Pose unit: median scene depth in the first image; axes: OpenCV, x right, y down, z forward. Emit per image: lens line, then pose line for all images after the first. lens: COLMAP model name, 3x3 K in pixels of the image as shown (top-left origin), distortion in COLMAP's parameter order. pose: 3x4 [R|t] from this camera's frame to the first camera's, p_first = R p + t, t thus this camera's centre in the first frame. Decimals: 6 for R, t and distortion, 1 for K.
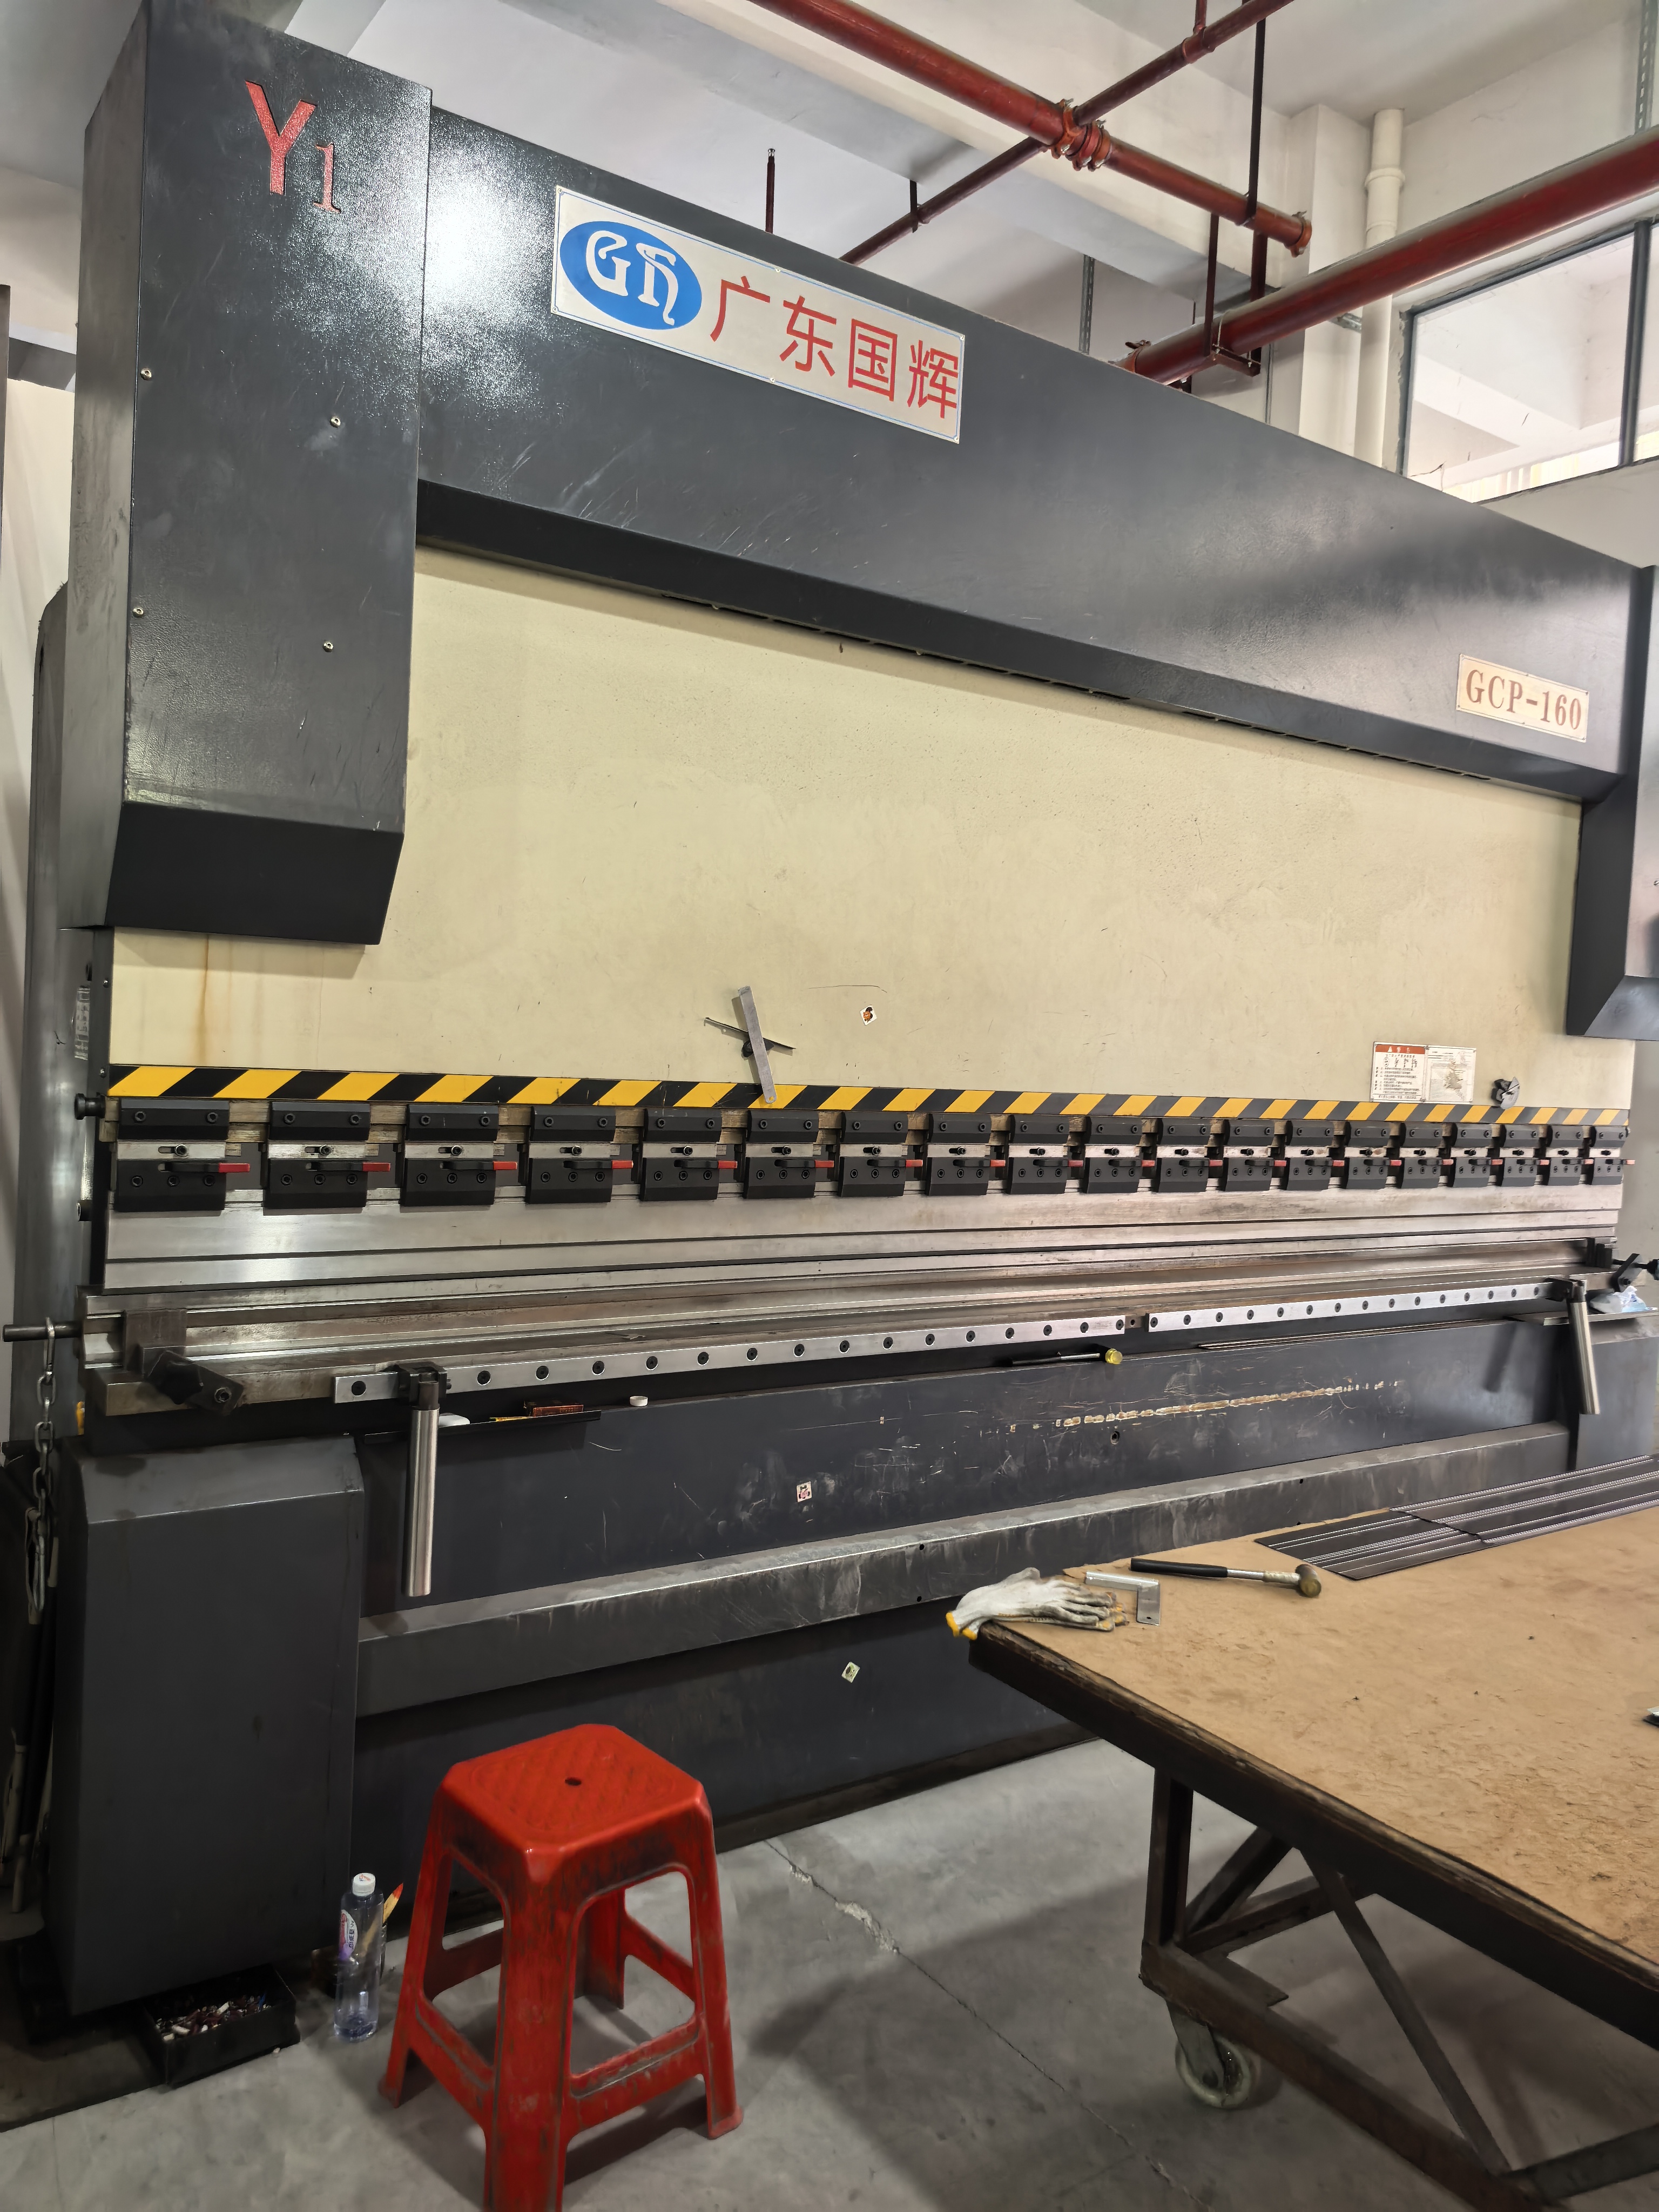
lens RADIAL K [[1612.8, 0, 829.5], [0, 1612.8, 1106.0], [0, 0, 1]] dist [0.053649, -0.073176]
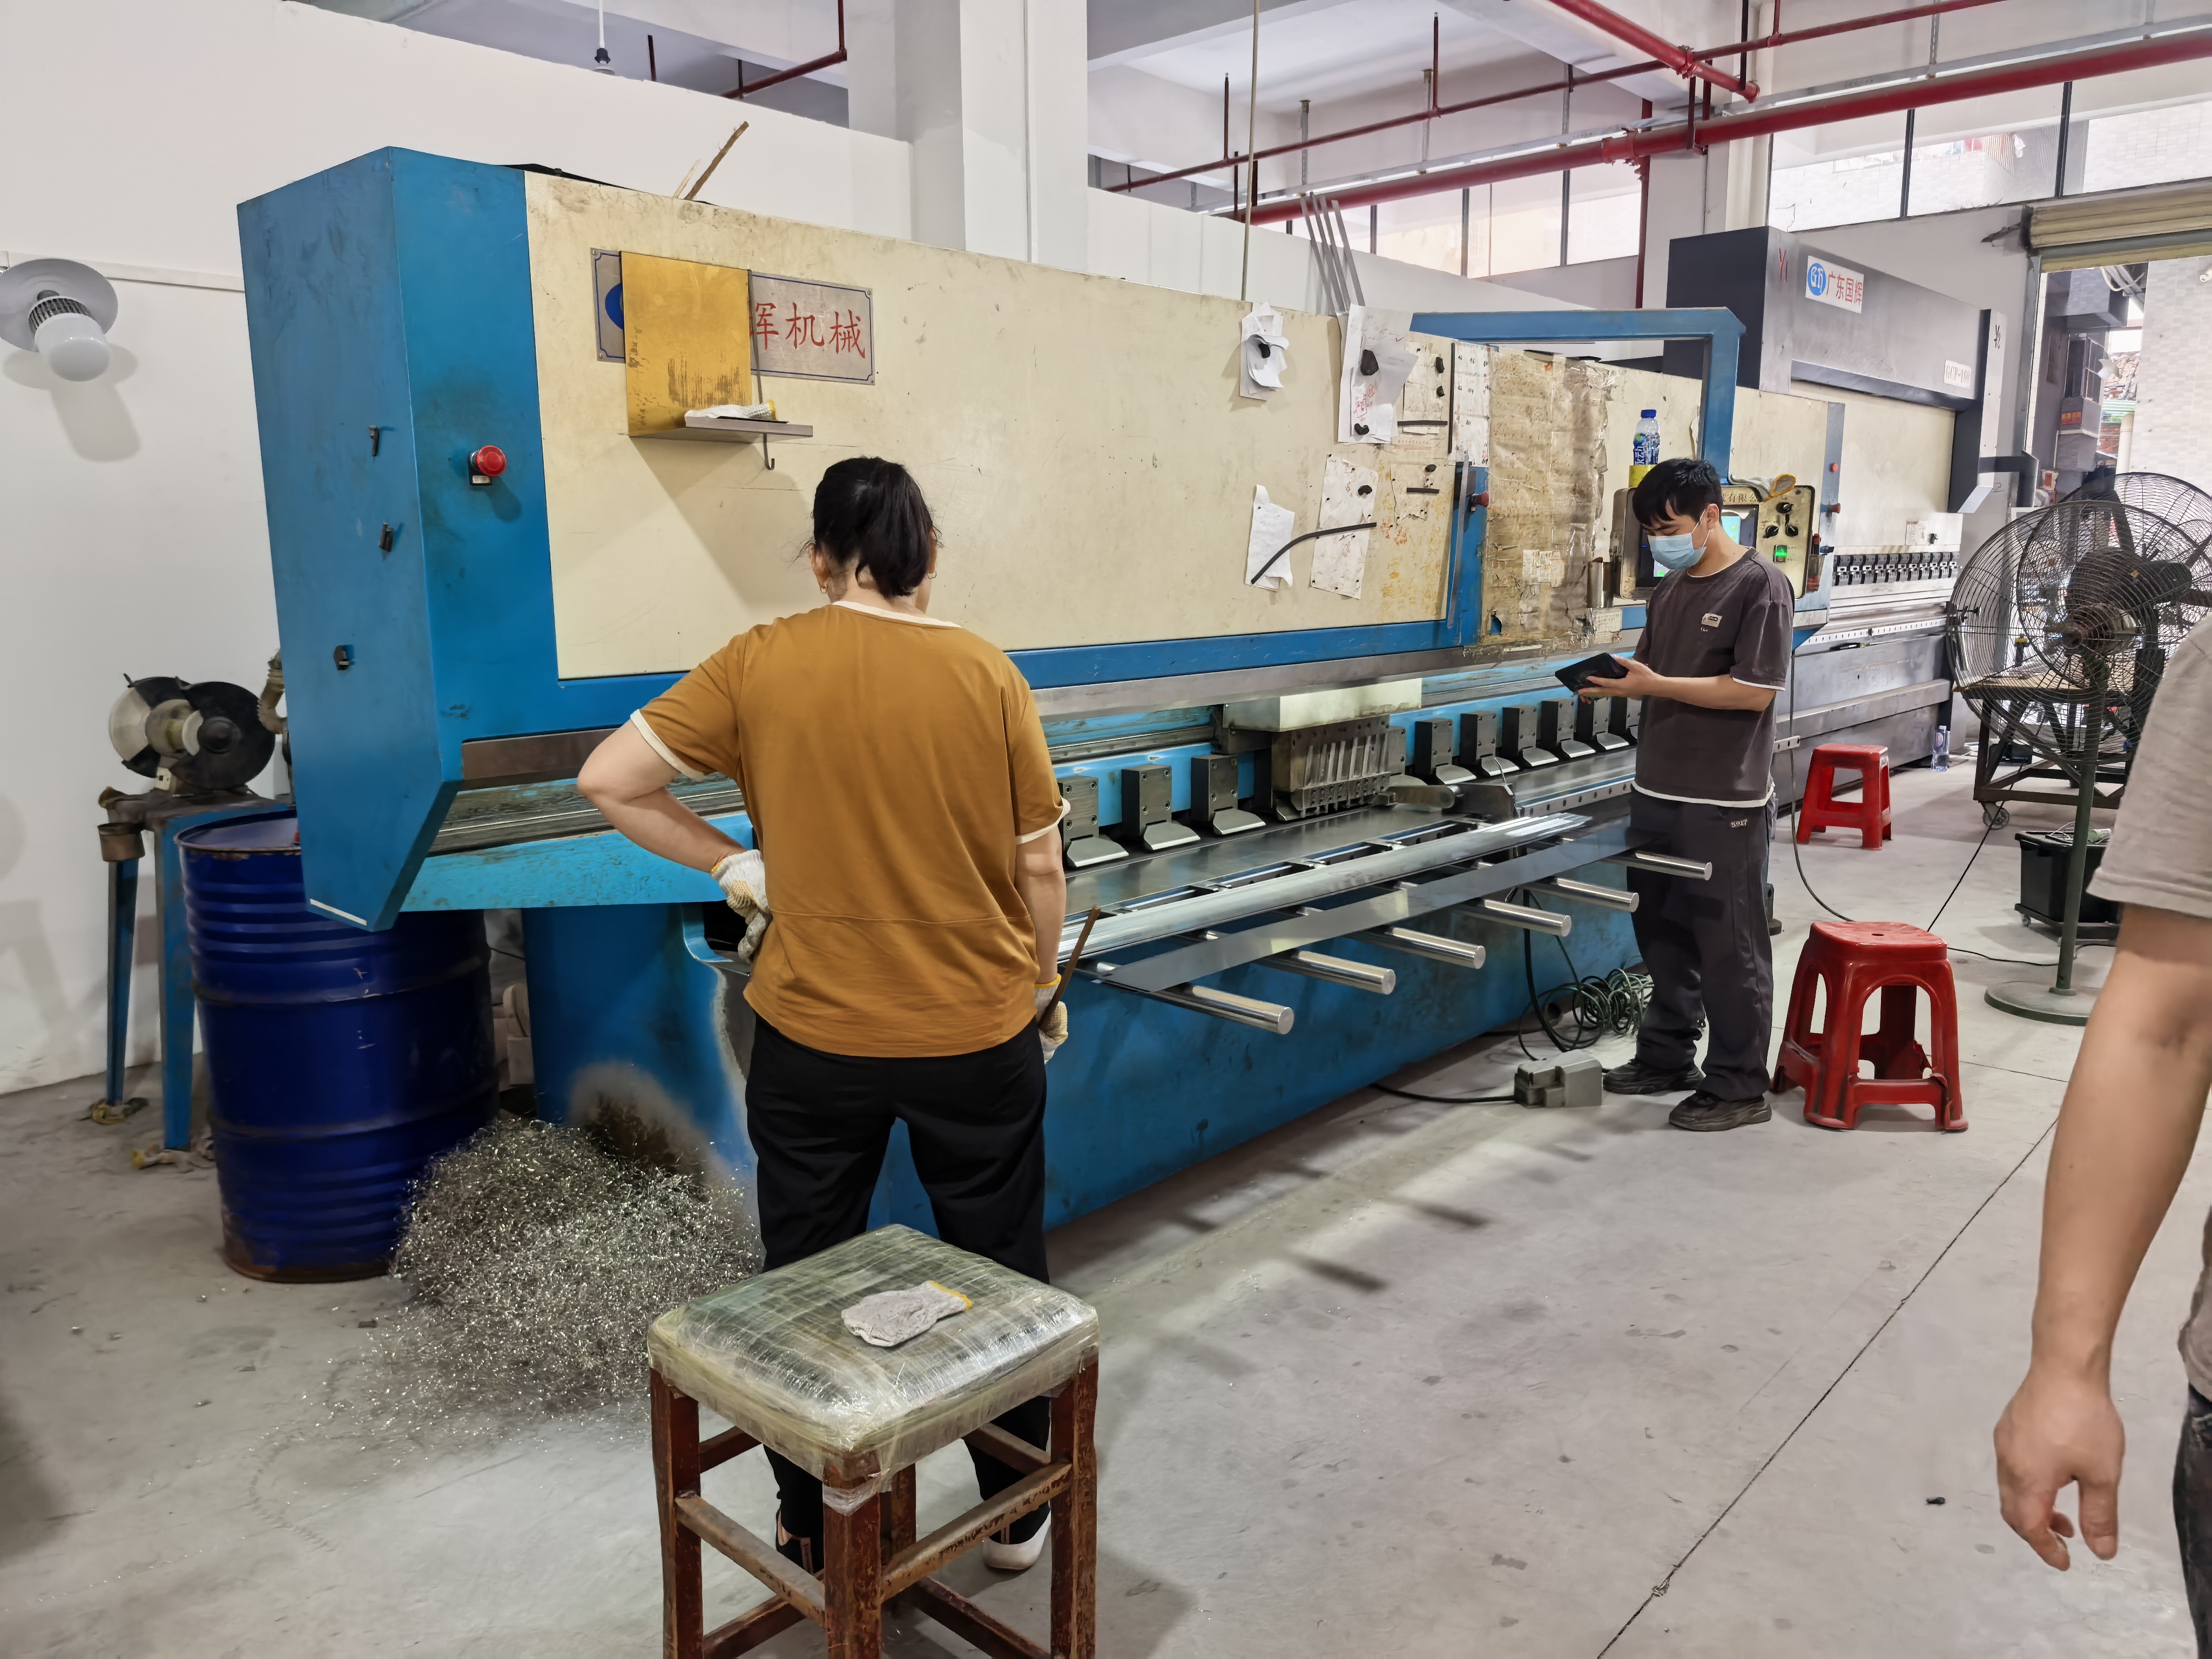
lens RADIAL K [[1612.8, 0, 1106.0], [0, 1612.8, 829.5], [0, 0, 1]] dist [0.053649, -0.073176]
pose [[0.969652, -0.105535, 0.220539, -1.298559], [0.075489, 0.987199, 0.140498, -0.013343], [-0.232543, -0.119586, 0.965206, -1.043793]]
